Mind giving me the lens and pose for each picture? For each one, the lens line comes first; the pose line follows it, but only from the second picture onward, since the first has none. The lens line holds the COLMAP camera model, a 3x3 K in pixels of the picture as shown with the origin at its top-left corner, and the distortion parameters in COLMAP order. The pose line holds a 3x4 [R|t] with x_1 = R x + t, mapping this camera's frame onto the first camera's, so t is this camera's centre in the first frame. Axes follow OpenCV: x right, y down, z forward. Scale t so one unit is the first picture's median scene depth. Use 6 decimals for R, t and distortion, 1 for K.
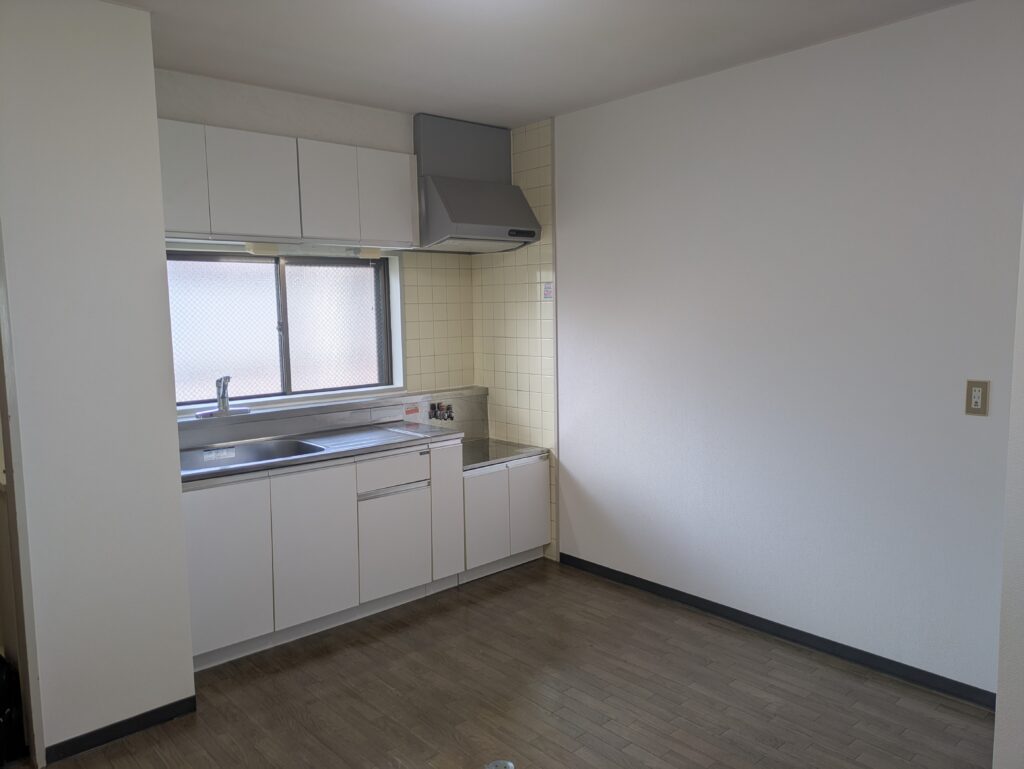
lens RADIAL K [[774.2, 0, 494.3], [0, 774.2, 386.0], [0, 0, 1]] dist [0.065352, -0.061066]
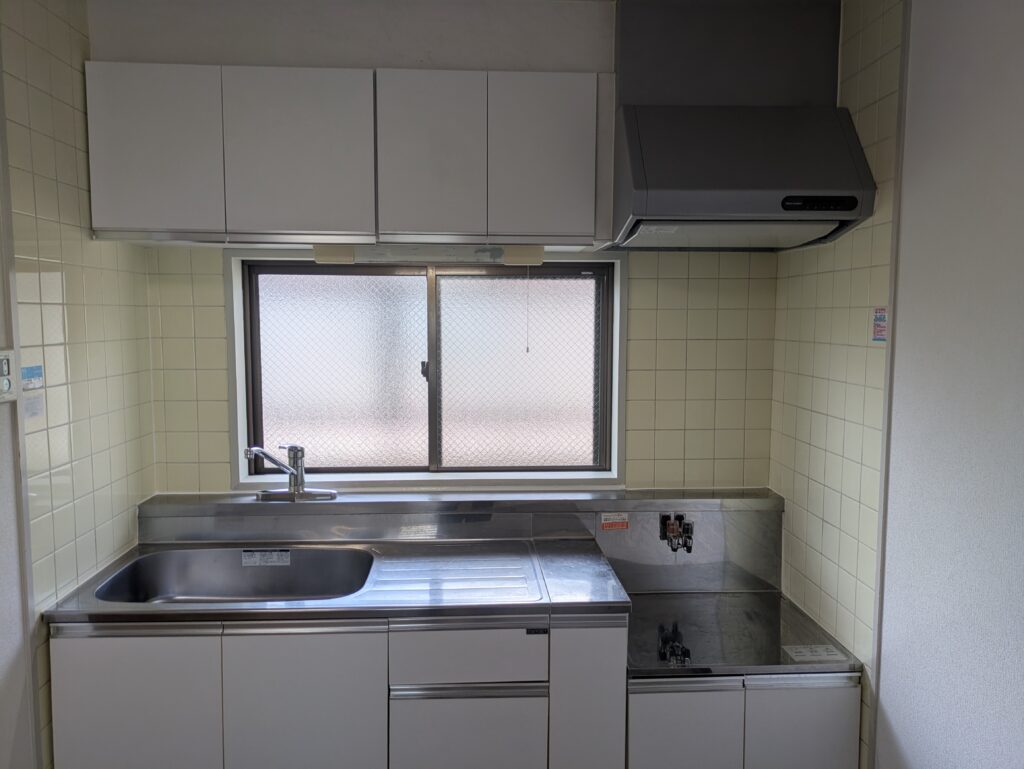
lens RADIAL K [[774.2, 0, 494.3], [0, 774.2, 386.0], [0, 0, 1]] dist [0.065352, -0.061066]
pose [[0.785117, 0.074495, -0.614851, 0.175863], [-0.081047, 0.996561, 0.017253, -0.075727], [0.614022, 0.036286, 0.788455, 0.492153]]
